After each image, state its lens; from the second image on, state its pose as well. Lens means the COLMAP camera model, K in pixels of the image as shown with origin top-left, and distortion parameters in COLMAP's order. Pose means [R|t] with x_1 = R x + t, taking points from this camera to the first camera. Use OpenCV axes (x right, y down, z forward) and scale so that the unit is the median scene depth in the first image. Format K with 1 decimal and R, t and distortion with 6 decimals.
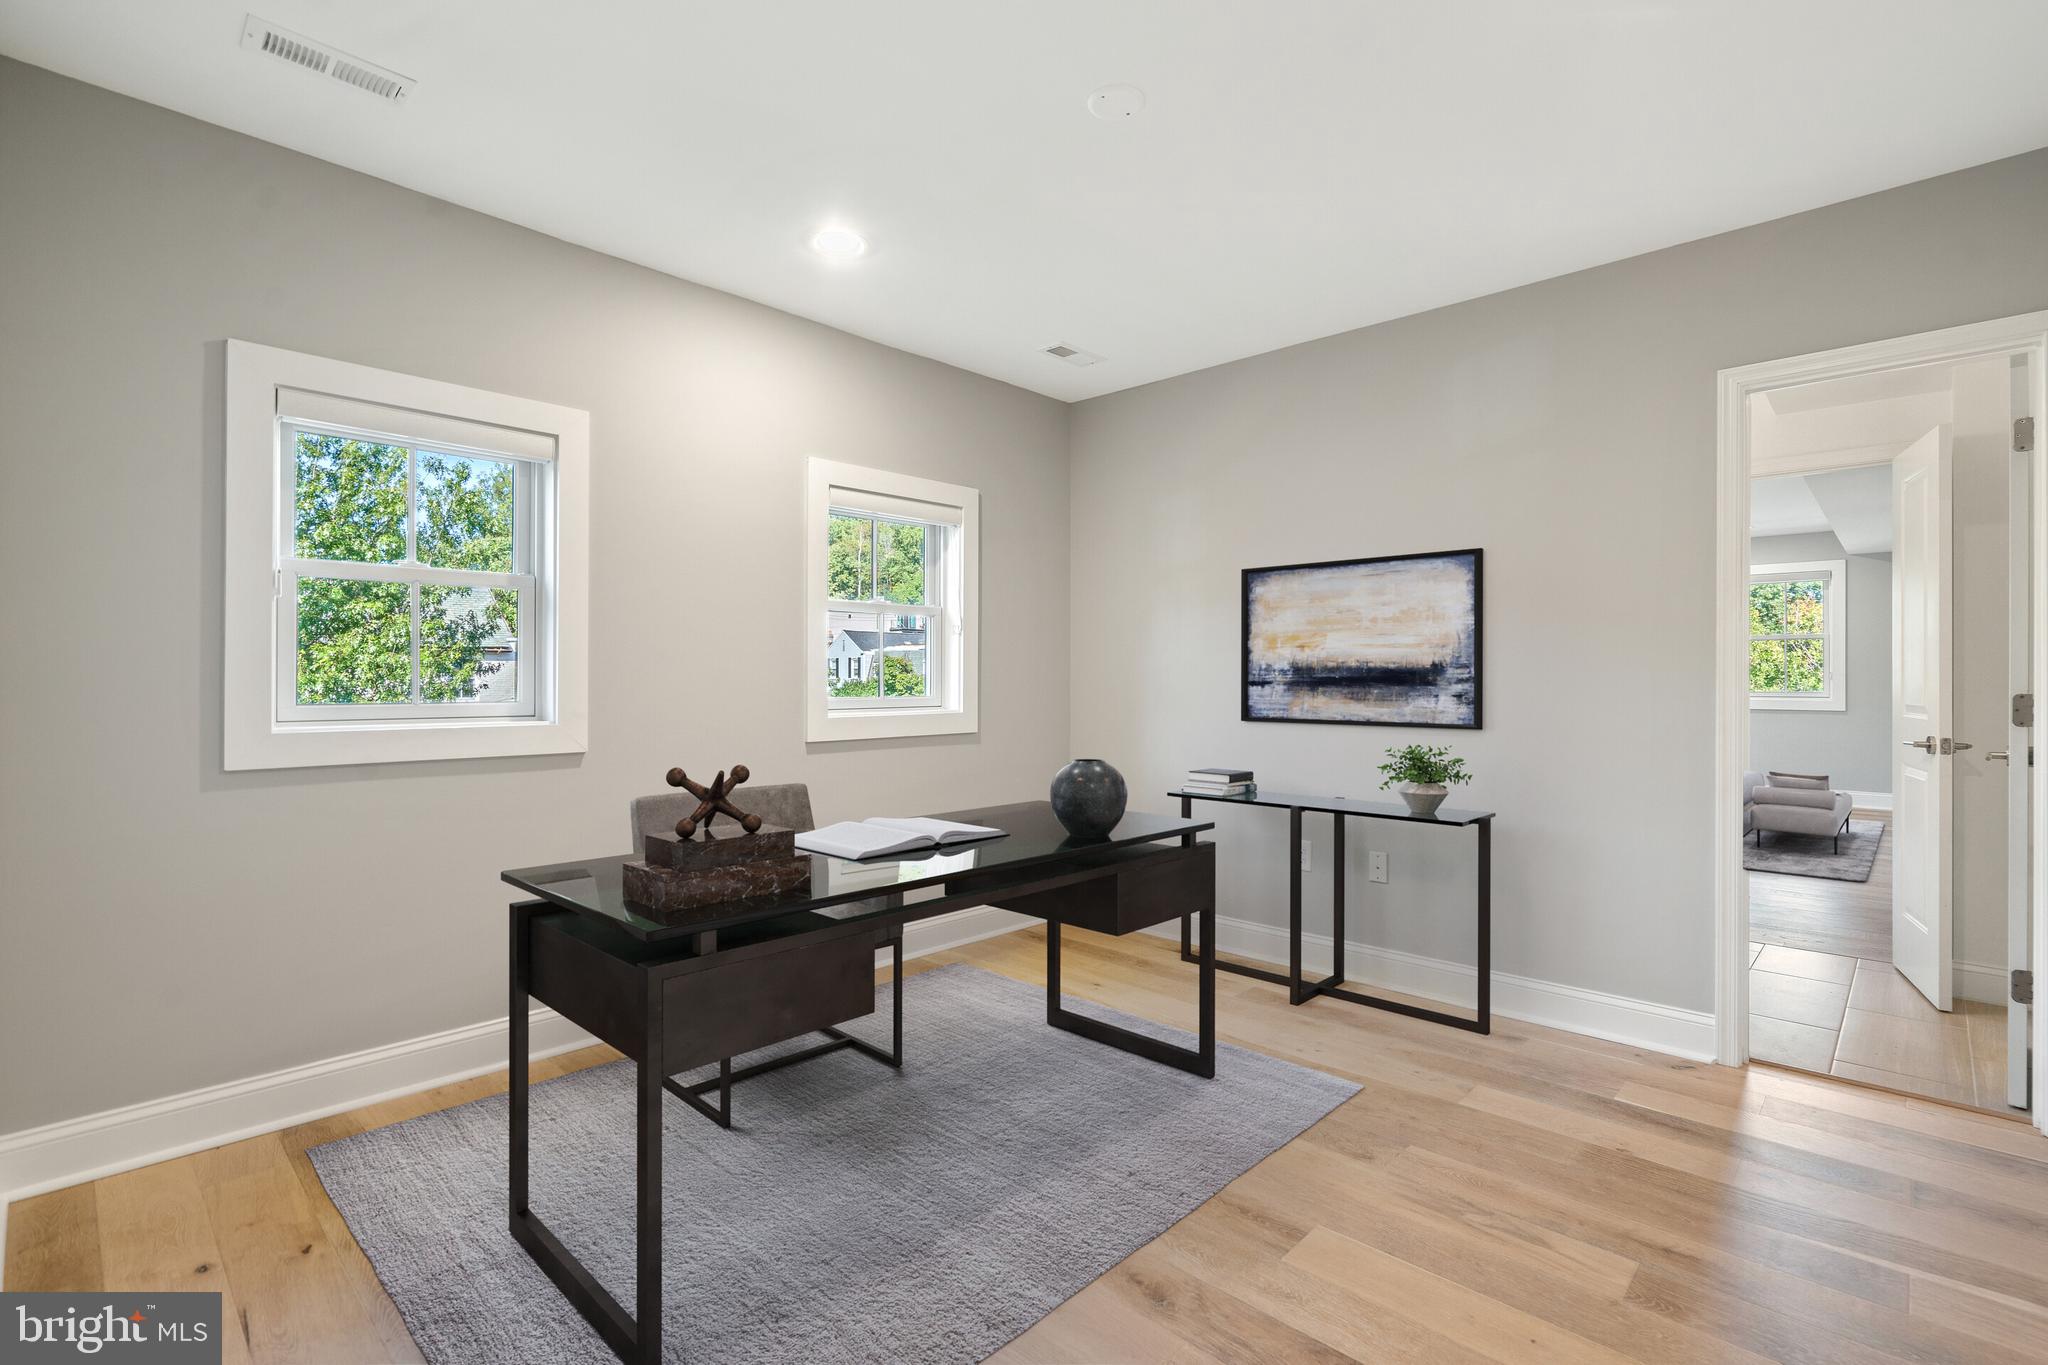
lens RADIAL K [[927.3, 0, 1024.0], [0, 927.3, 682.5], [0, 0, 1]] dist [-0.000085, -0.000094]
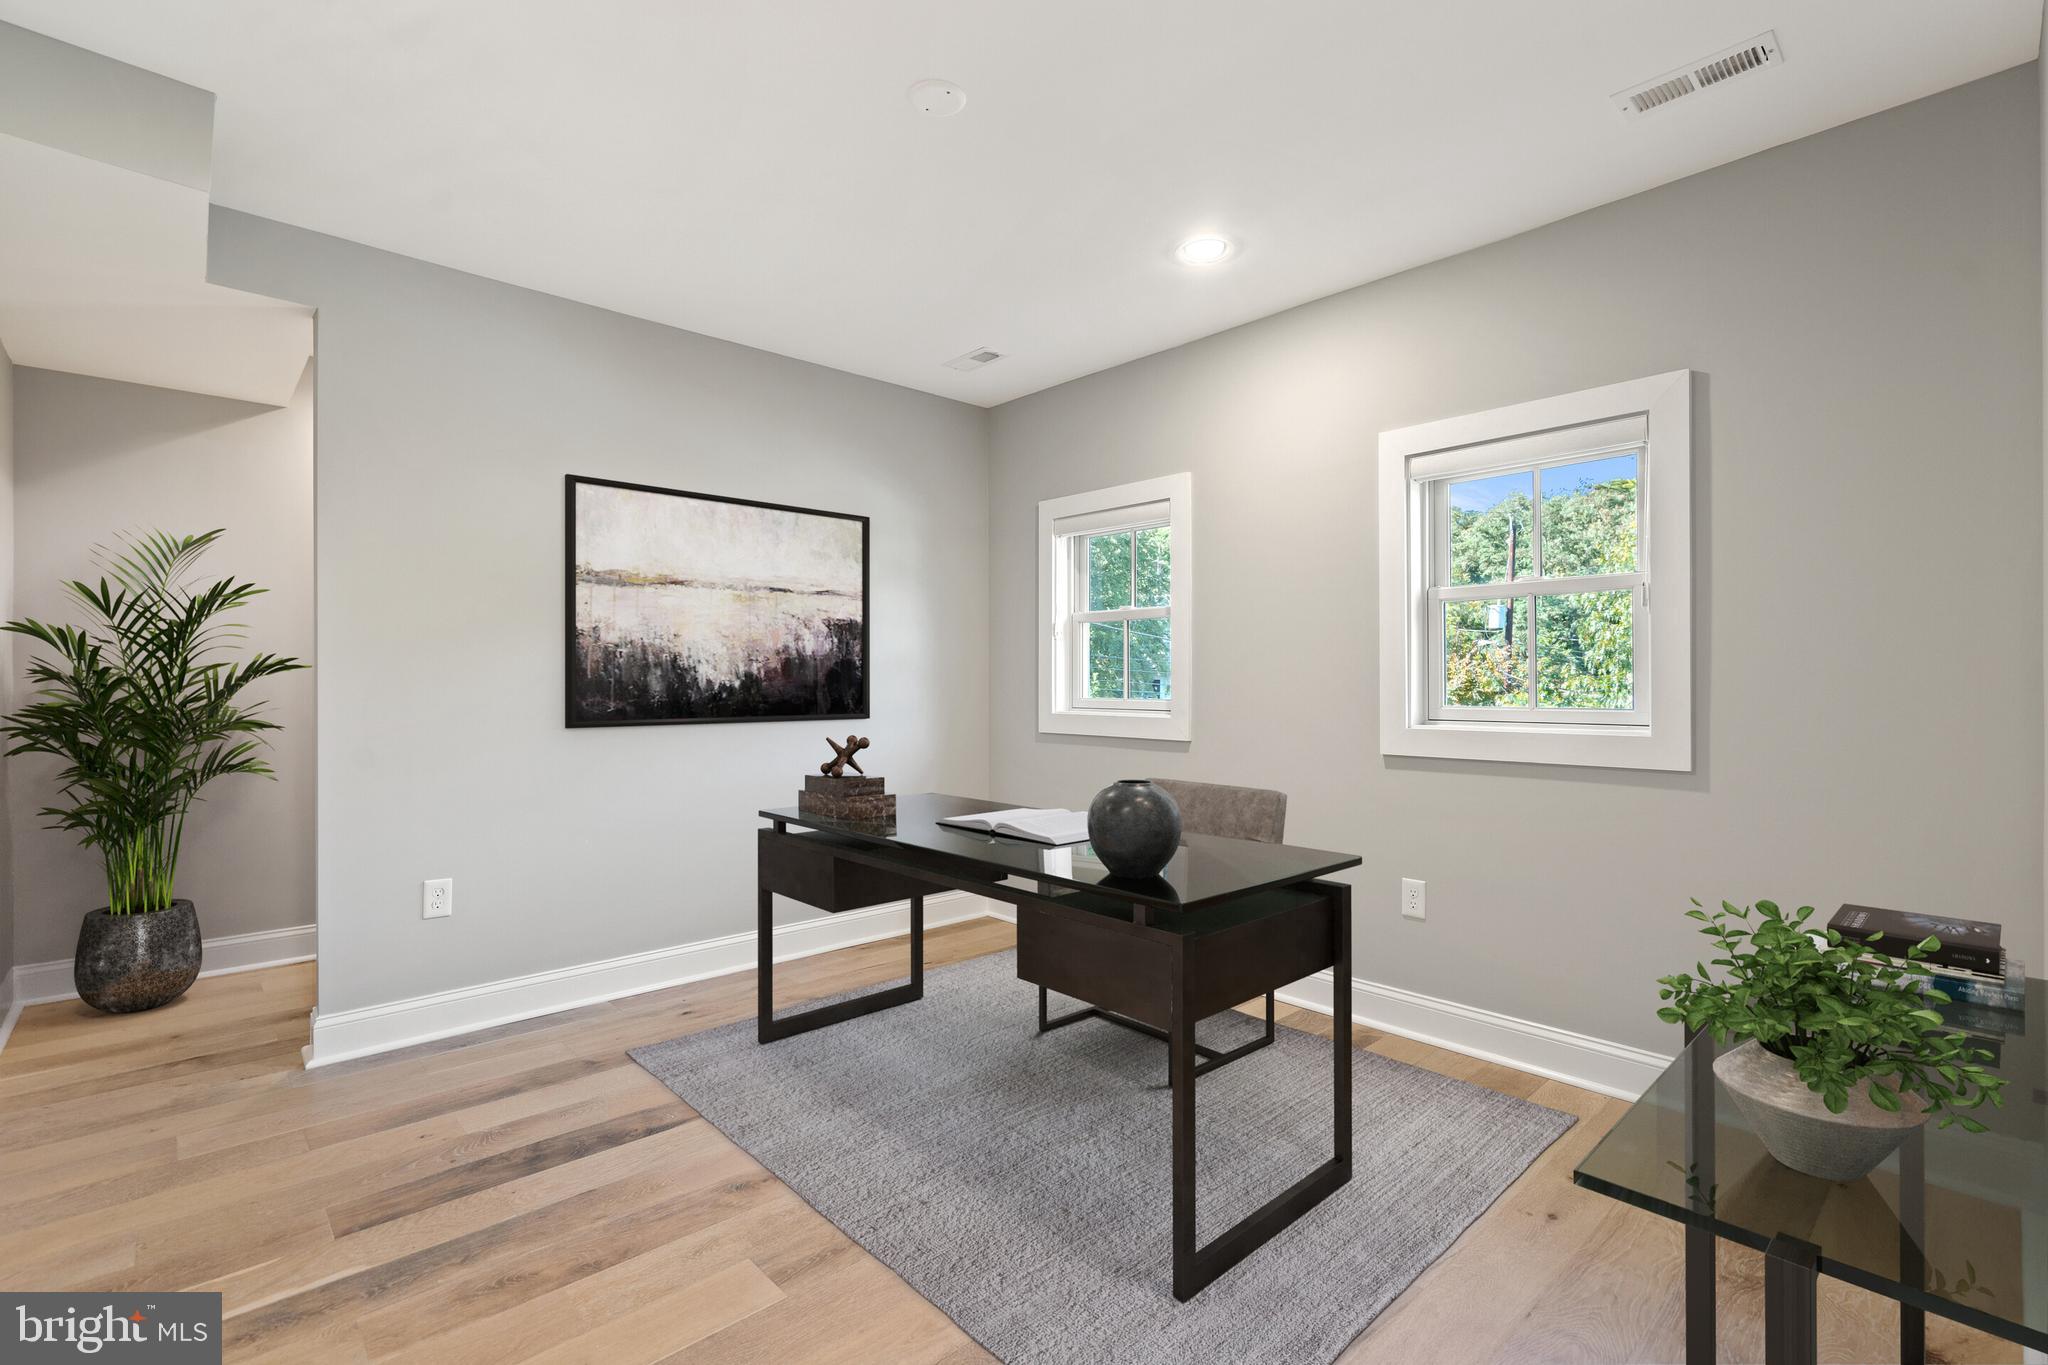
lens RADIAL K [[936.4, 0, 1072.4], [0, 936.4, 672.4], [0, 0, 1]] dist [0.018813, -0.000004]
pose [[-0.028239, -0.008067, -0.999569, 0.913429], [0.000780, 0.999967, -0.008092, -0.010539], [0.999601, -0.001008, -0.028232, 0.988950]]
